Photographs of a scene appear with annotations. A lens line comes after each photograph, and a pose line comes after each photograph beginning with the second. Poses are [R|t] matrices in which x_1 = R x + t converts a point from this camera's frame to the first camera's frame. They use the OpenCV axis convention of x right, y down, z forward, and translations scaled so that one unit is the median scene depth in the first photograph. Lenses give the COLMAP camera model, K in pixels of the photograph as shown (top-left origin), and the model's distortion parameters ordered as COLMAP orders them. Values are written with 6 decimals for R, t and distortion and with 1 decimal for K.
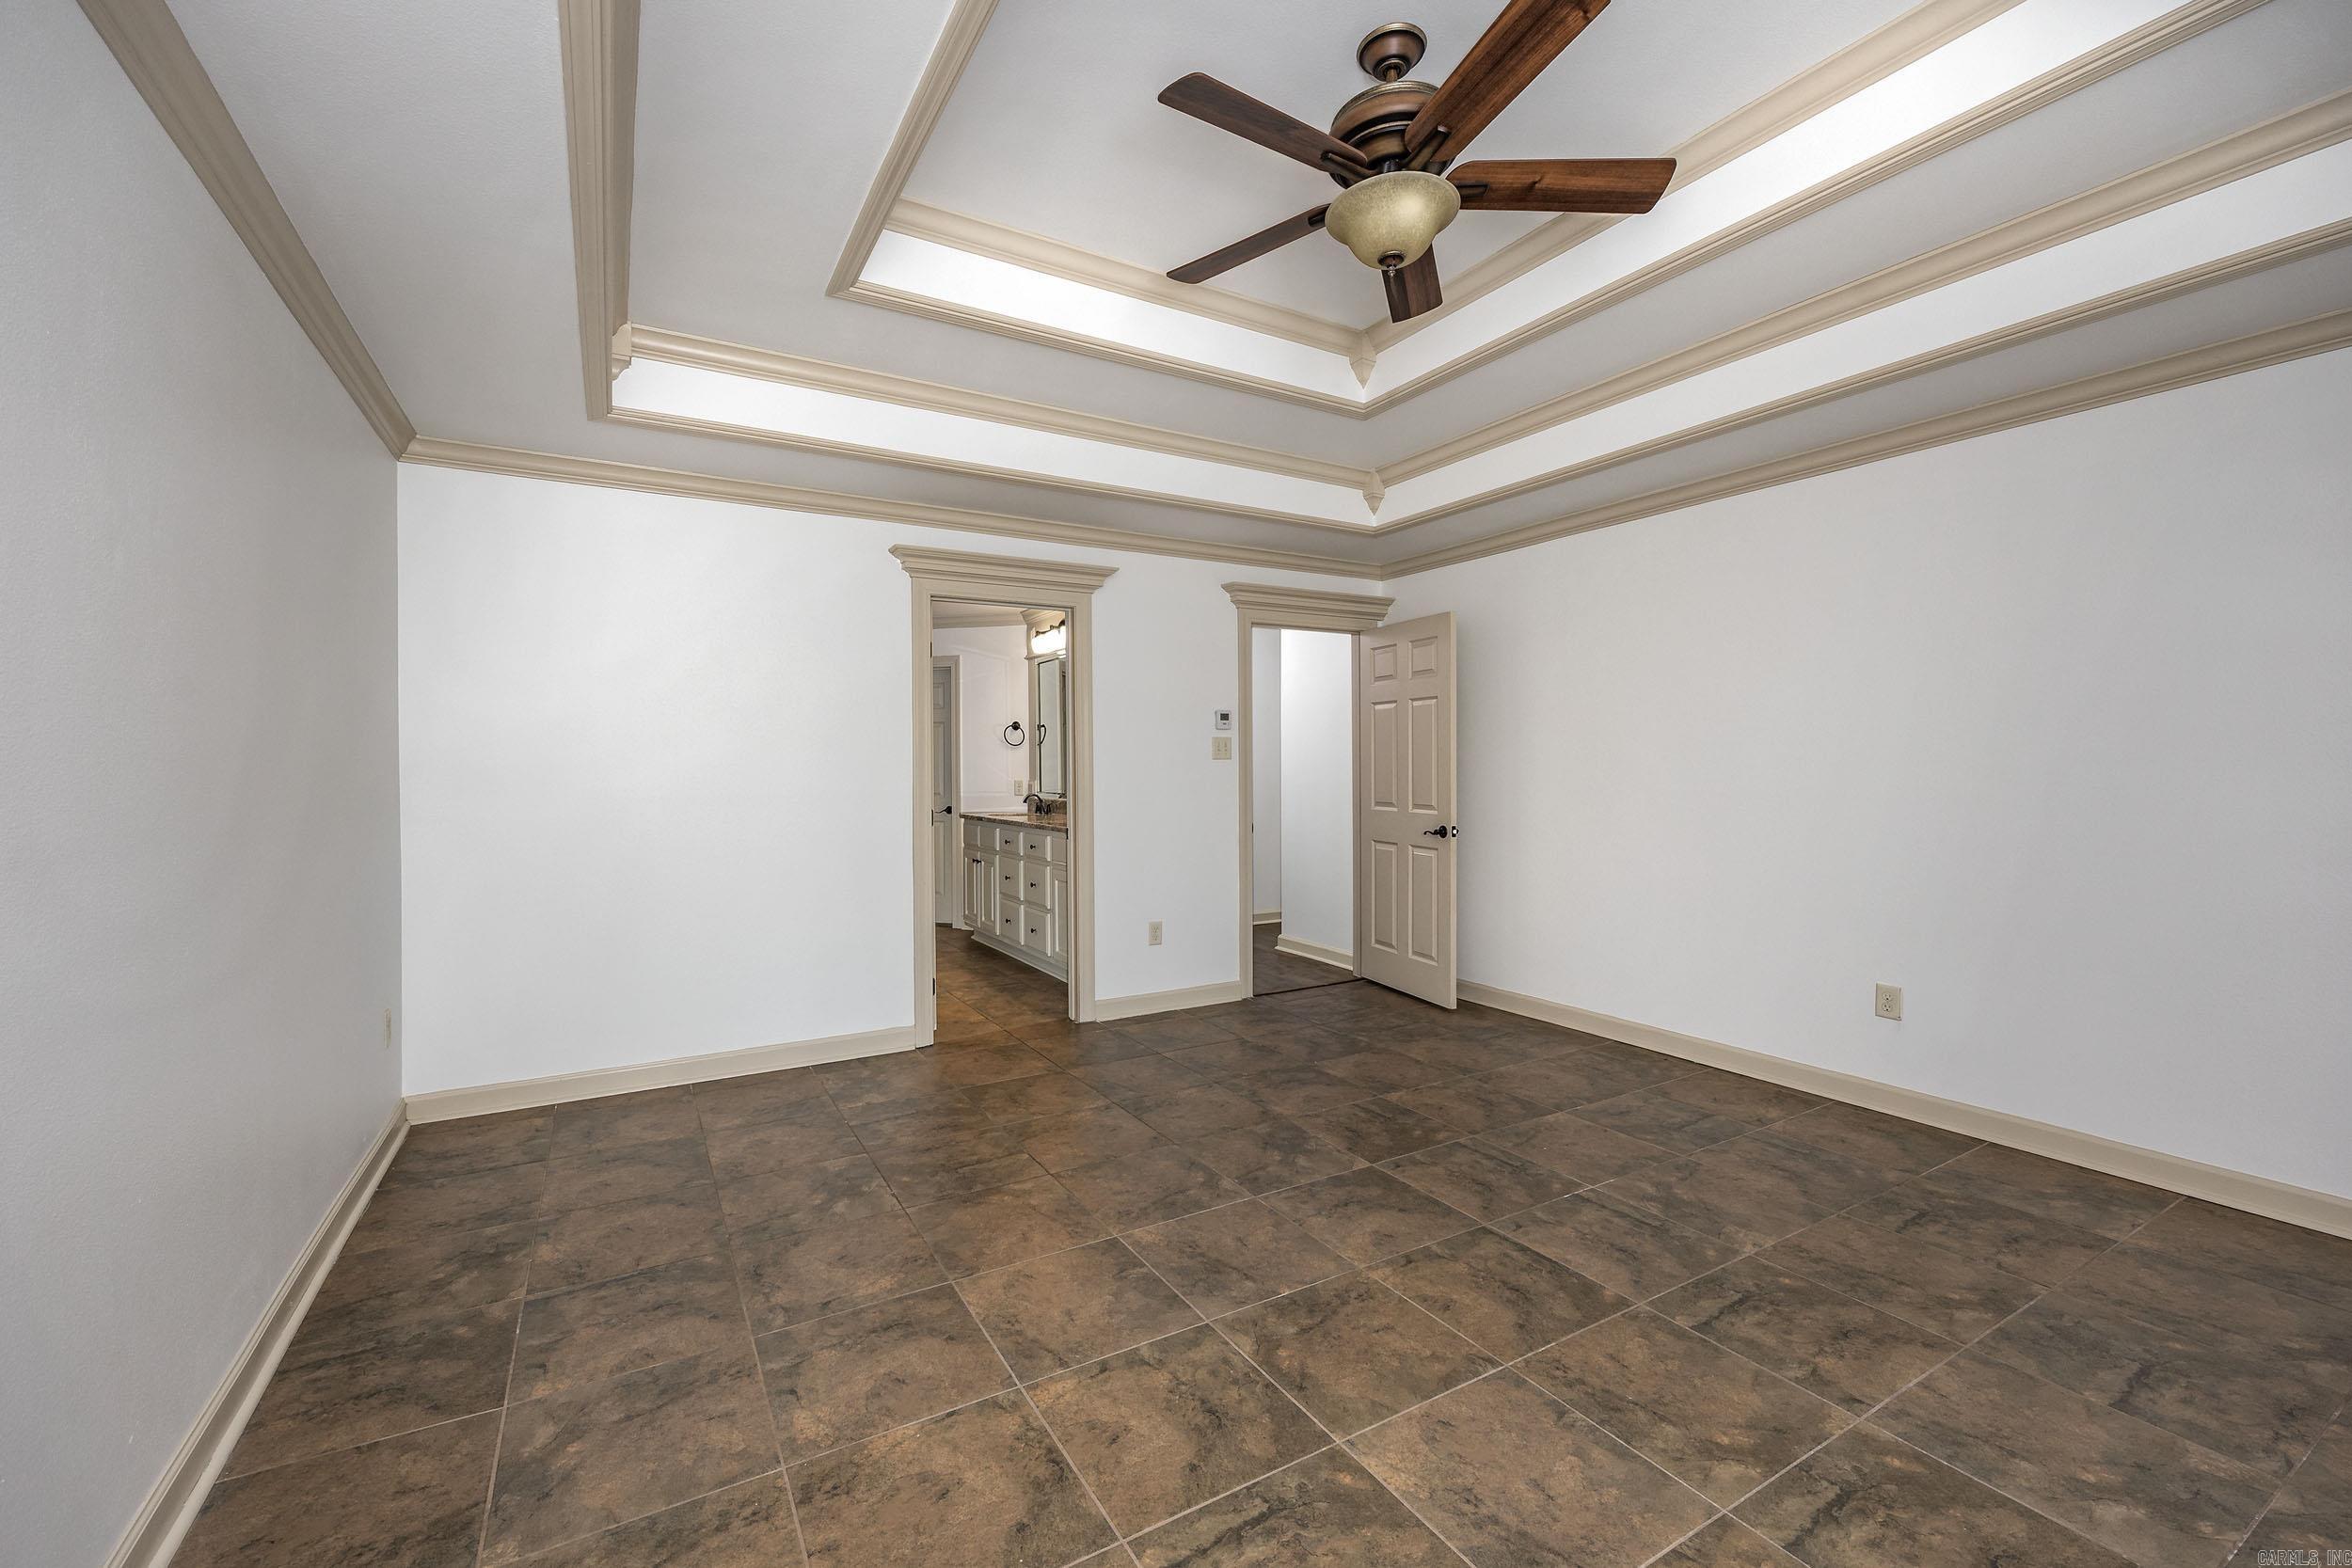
lens RADIAL K [[977.1, 0, 1176.0], [0, 977.1, 784.0], [0, 0, 1]] dist [-0.003146, -0.000453]
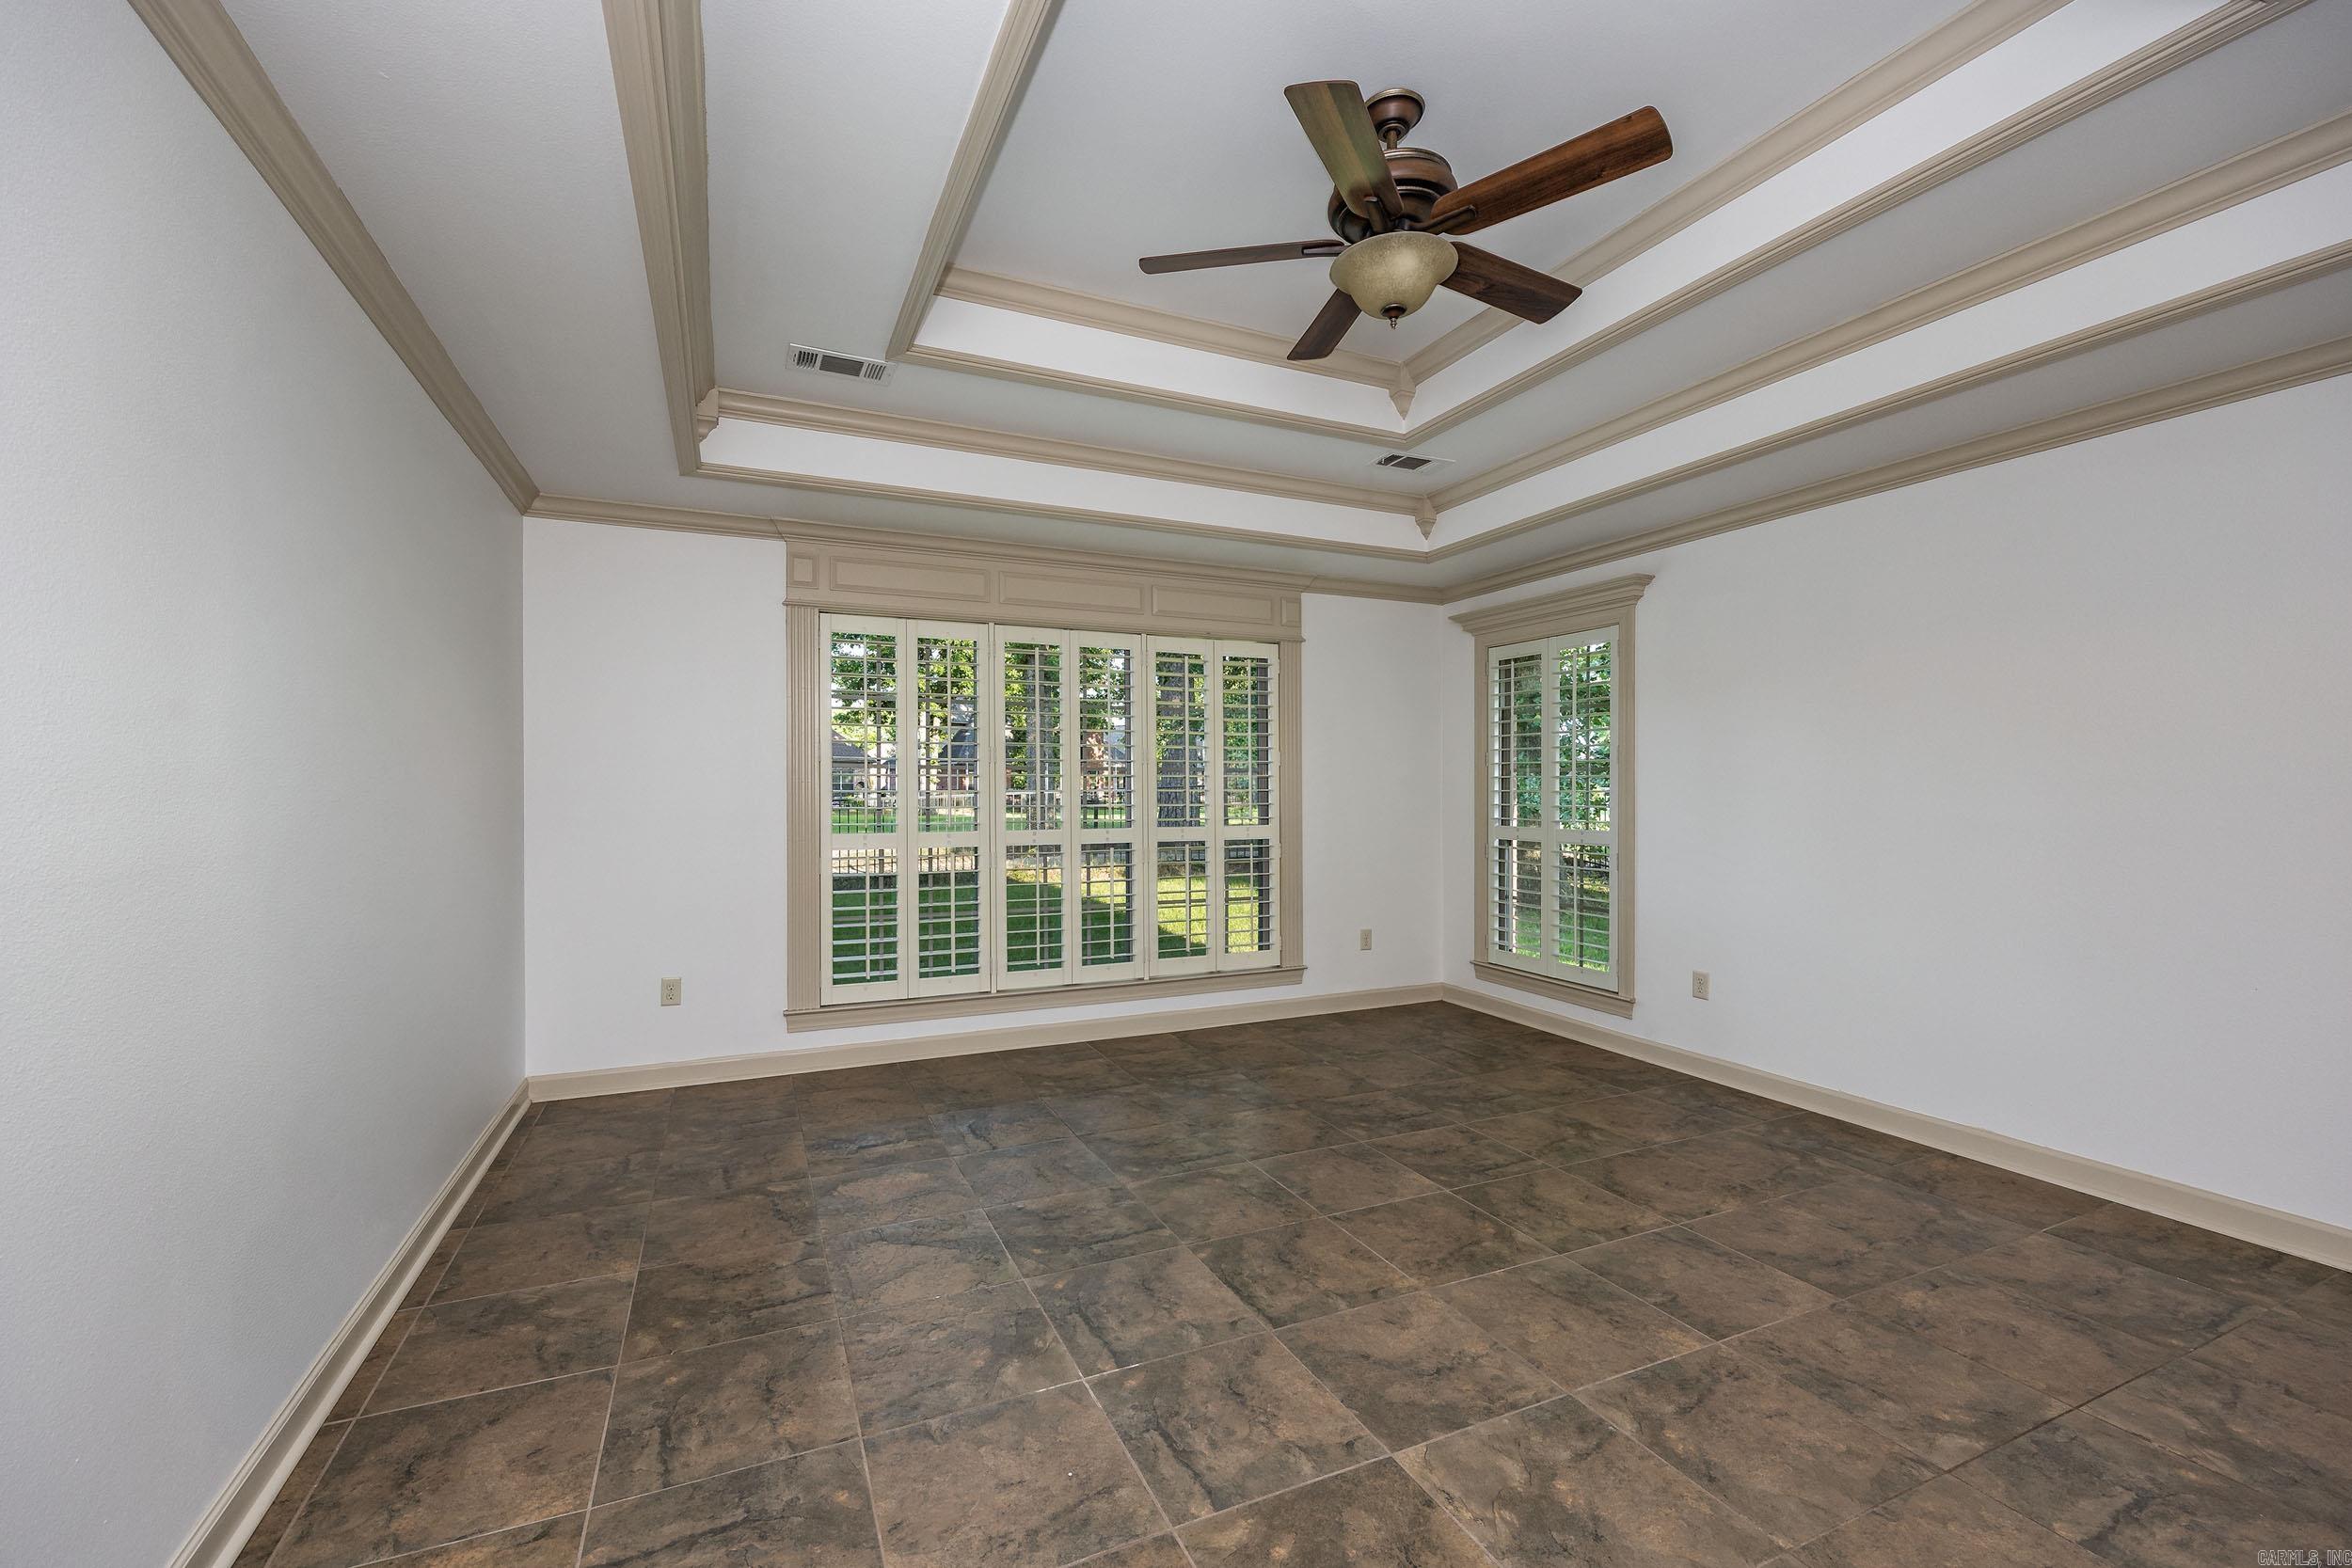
lens RADIAL K [[977.1, 0, 1176.0], [0, 977.1, 784.0], [0, 0, 1]] dist [-0.003146, -0.000453]
pose [[-0.994727, 0.003694, 0.102494, 0.338390], [0.004791, 0.999934, 0.010460, -0.032773], [-0.102448, 0.010896, -0.994679, 2.011310]]
